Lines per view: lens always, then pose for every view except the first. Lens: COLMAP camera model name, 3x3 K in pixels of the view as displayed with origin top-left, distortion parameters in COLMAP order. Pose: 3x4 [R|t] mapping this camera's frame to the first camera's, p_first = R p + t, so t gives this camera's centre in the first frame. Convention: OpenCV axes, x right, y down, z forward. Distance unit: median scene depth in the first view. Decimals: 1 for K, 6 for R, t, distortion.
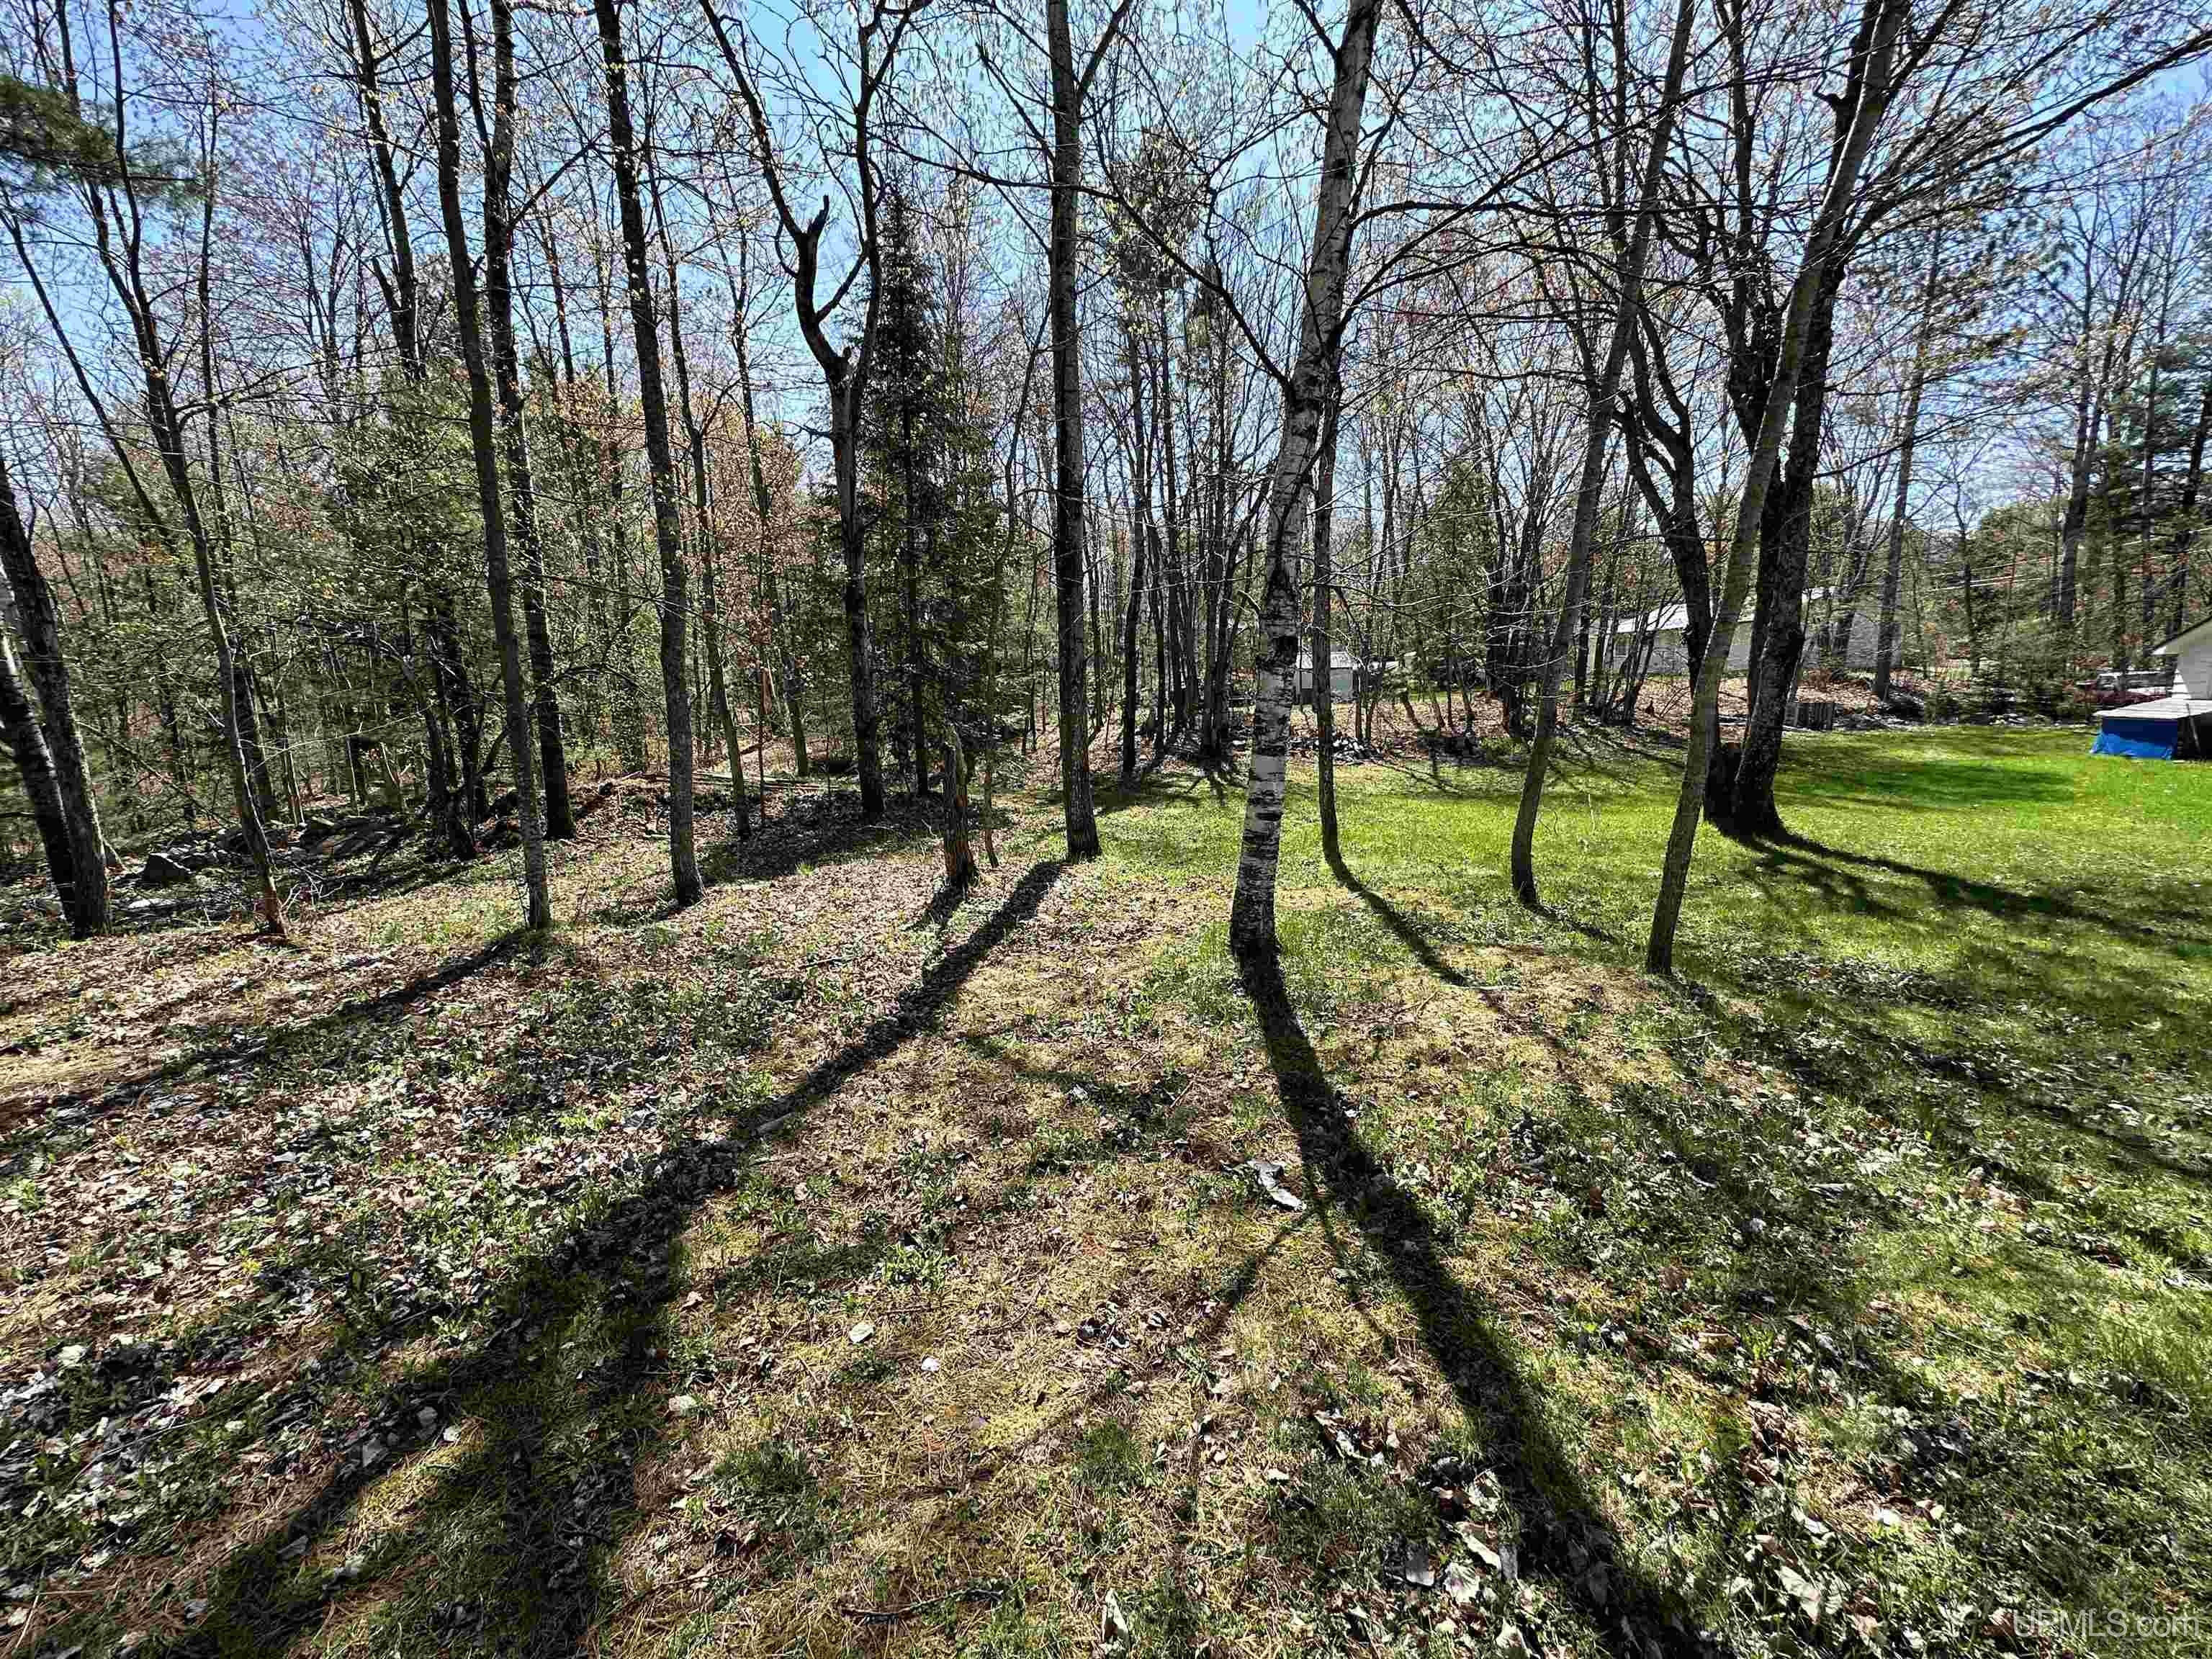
lens RADIAL K [[881.4, 0, 1109.9], [0, 881.4, 829.1], [0, 0, 1]] dist [-0.002476, 0.000433]
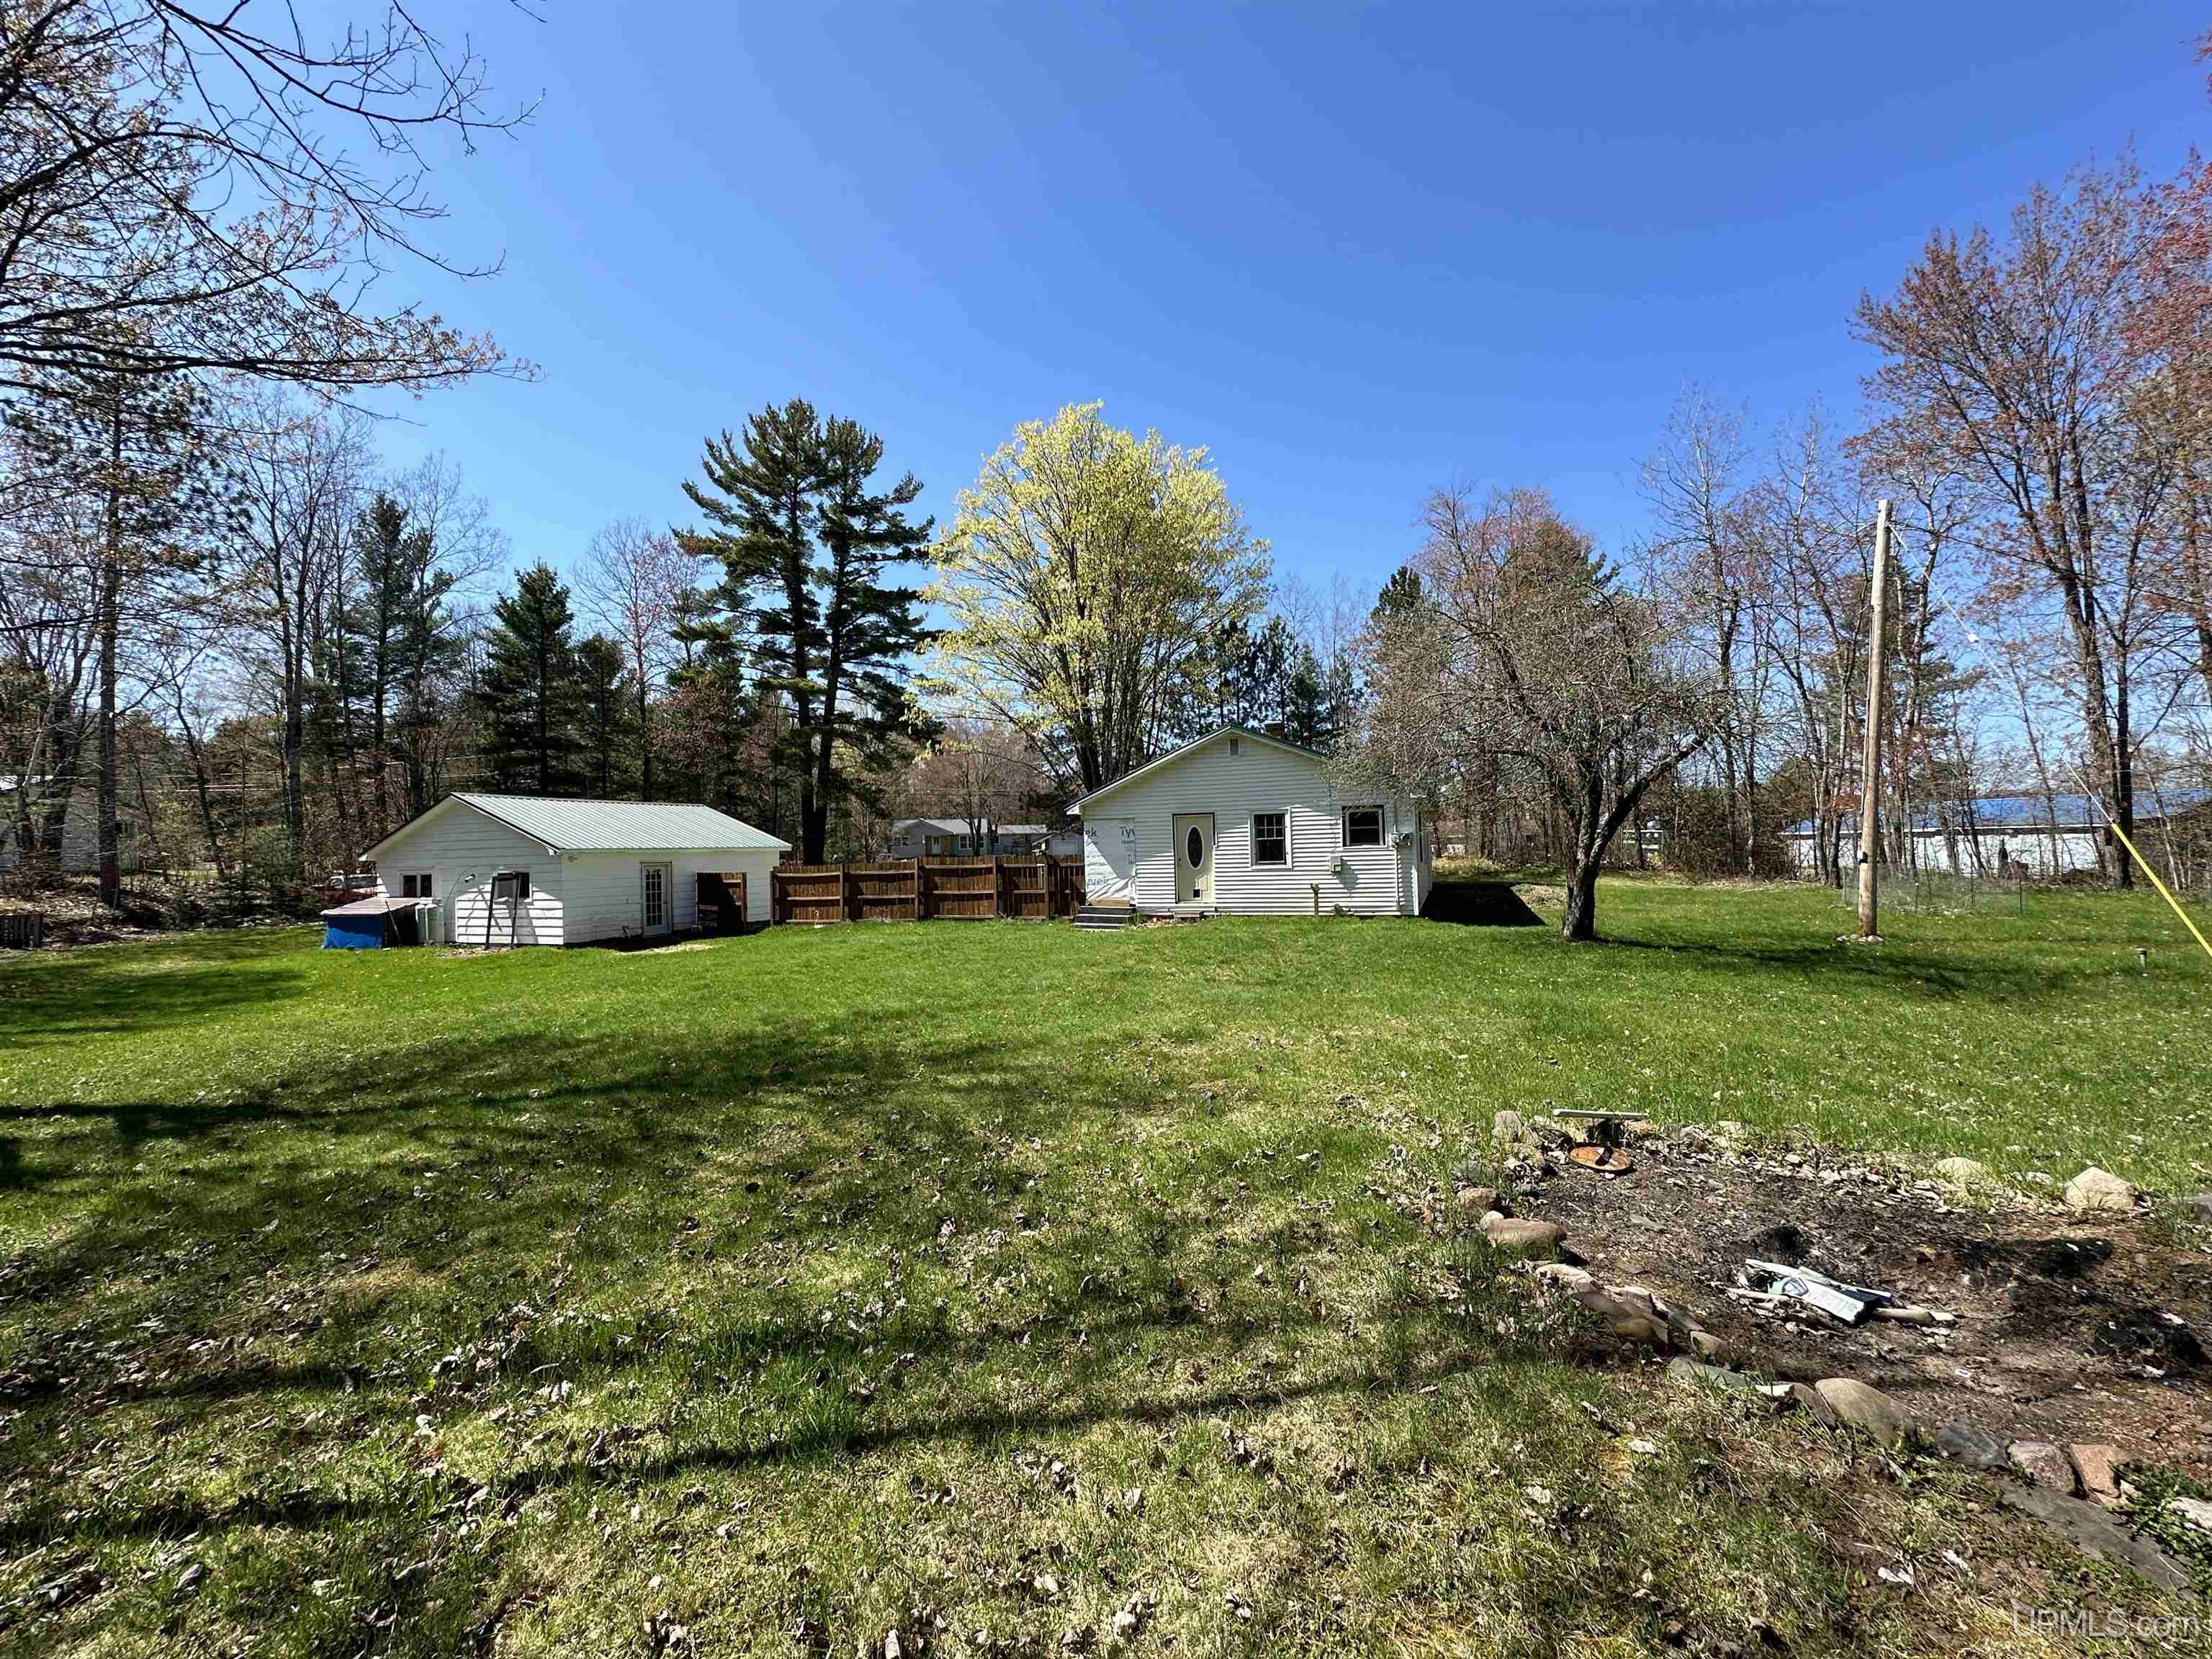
lens RADIAL K [[881.4, 0, 1105.0], [0, 881.4, 829.8], [0, 0, 1]] dist [-0.002476, 0.000433]
pose [[0.025374, 0.044336, 0.998694, 0.086374], [0.181683, 0.982174, -0.048219, -0.001356], [-0.983030, 0.182670, 0.016866, -0.028431]]
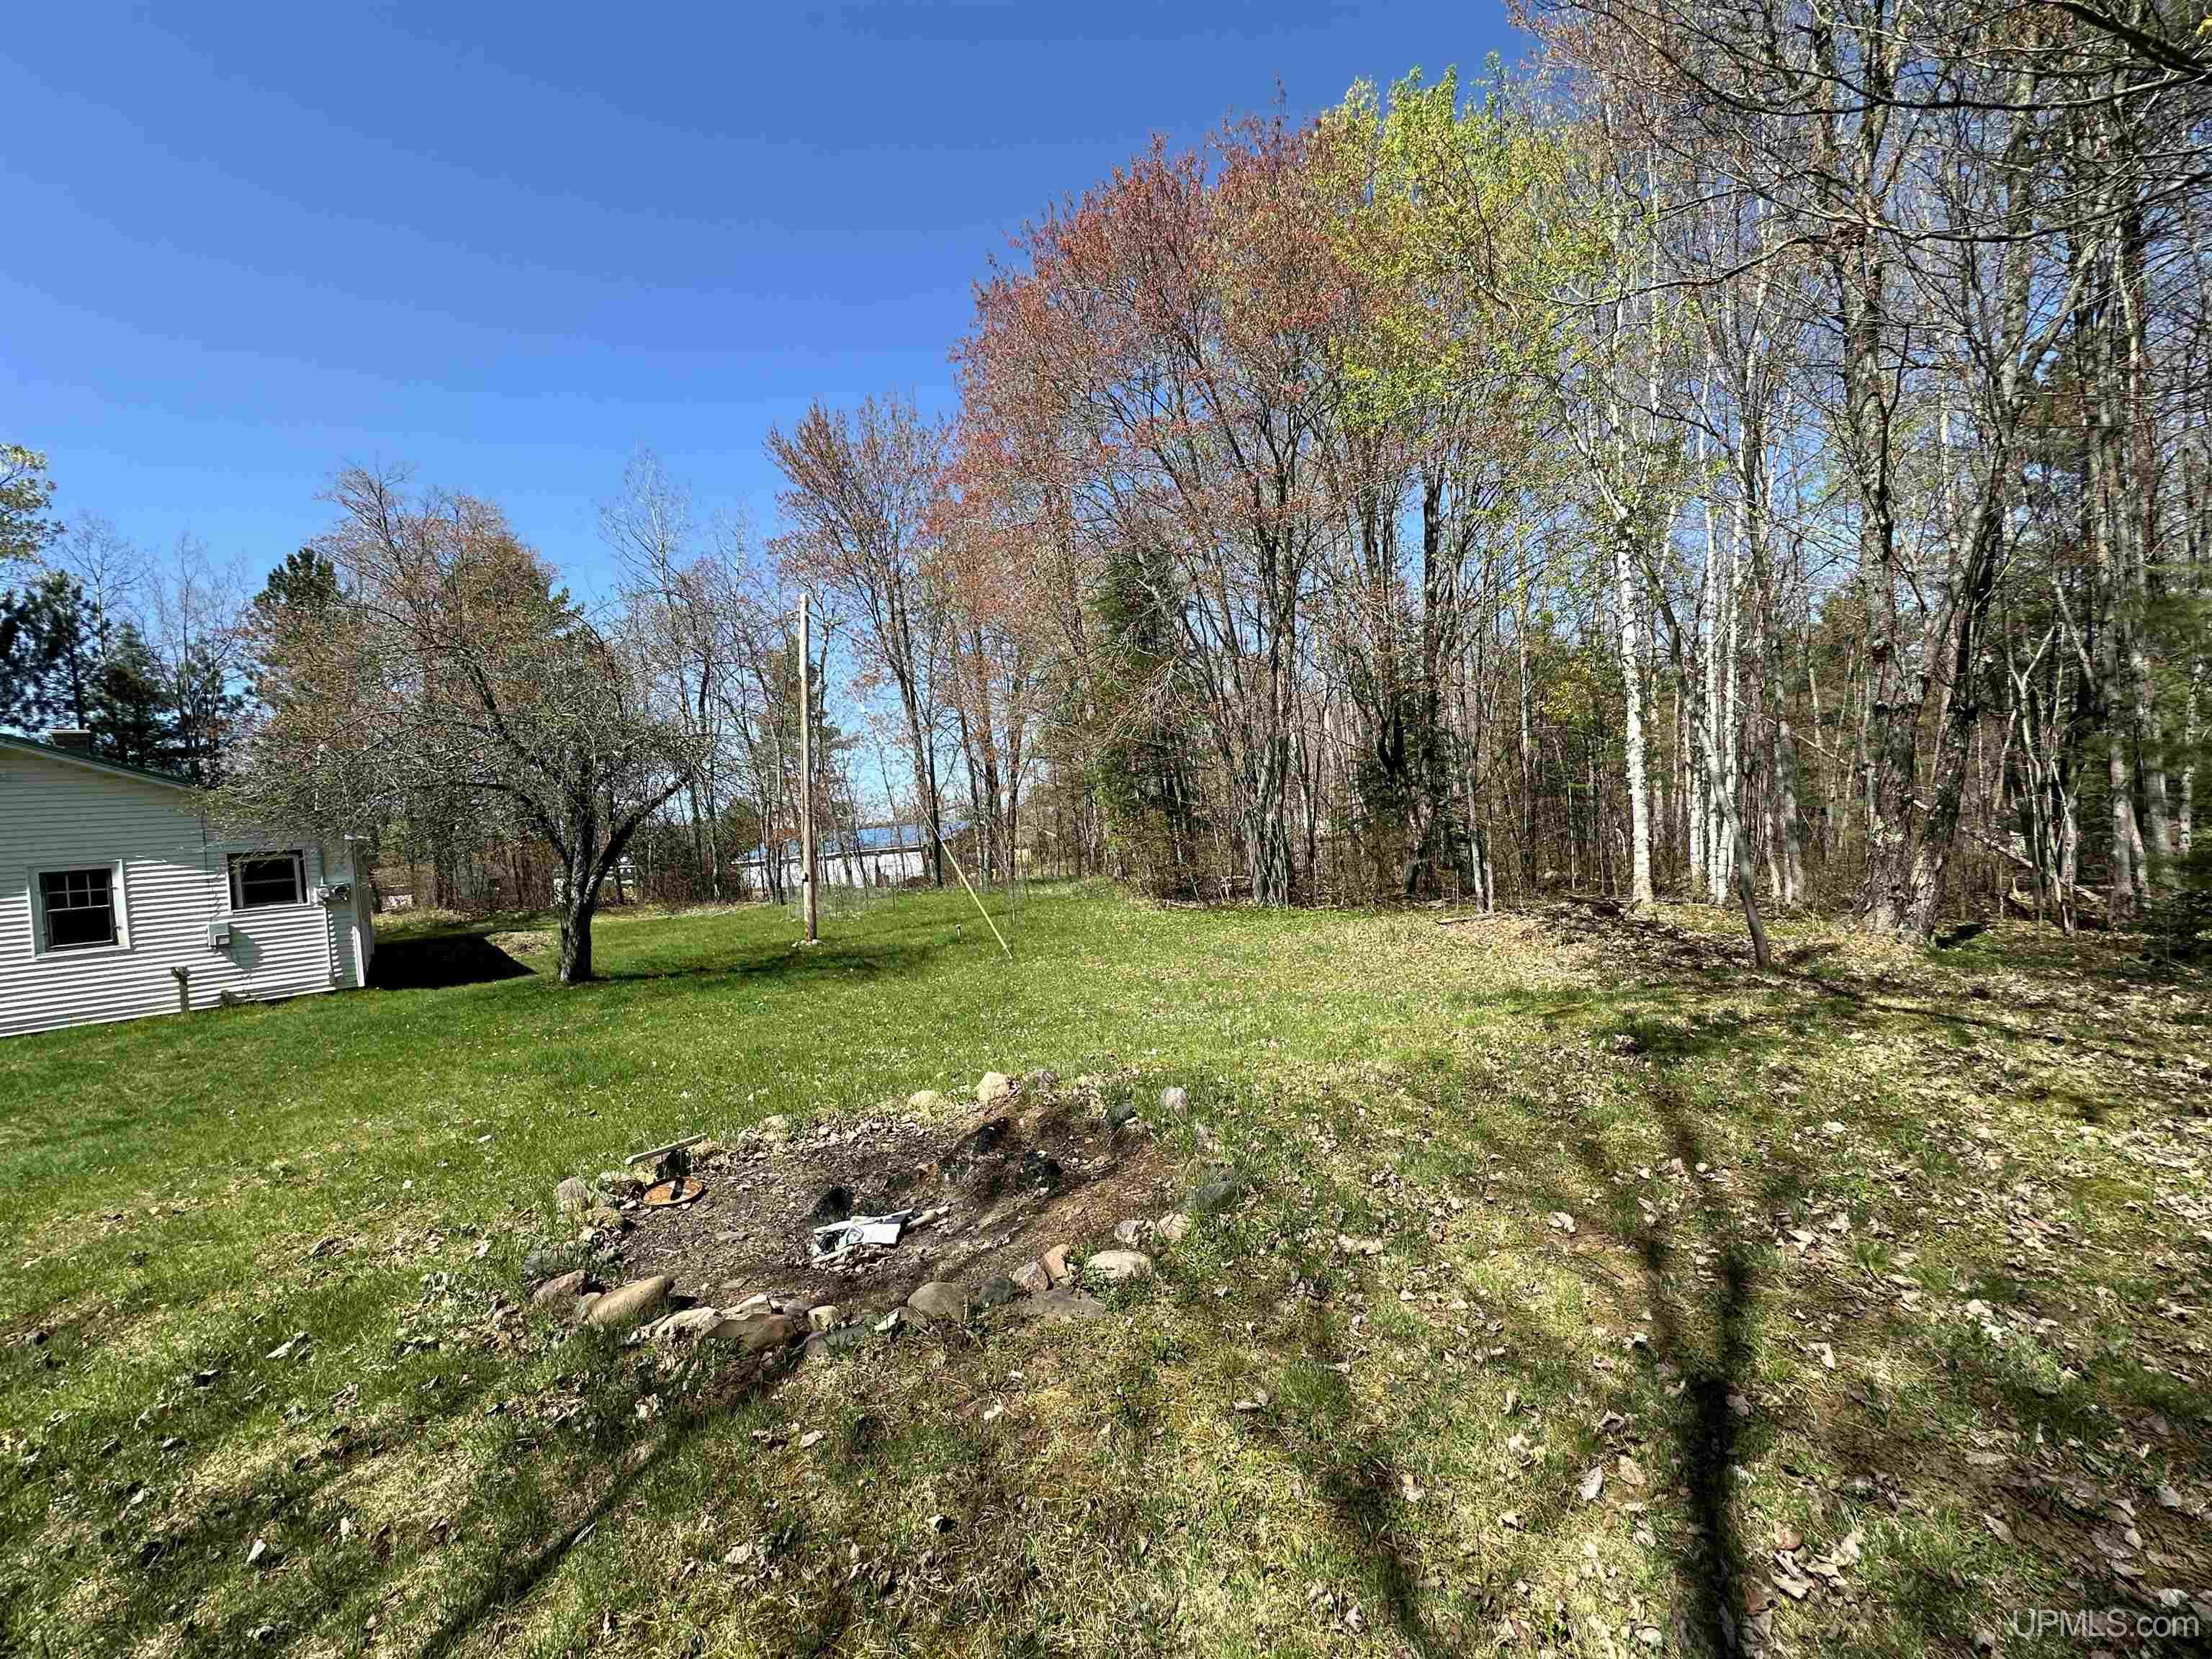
lens RADIAL K [[881.4, 0, 1110.7], [0, 881.4, 830.8], [0, 0, 1]] dist [-0.002476, 0.000433]
pose [[-0.858024, 0.096472, 0.504469, 0.121742], [0.184098, 0.974705, 0.126724, -0.007304], [-0.479483, 0.201604, -0.854080, 0.003346]]
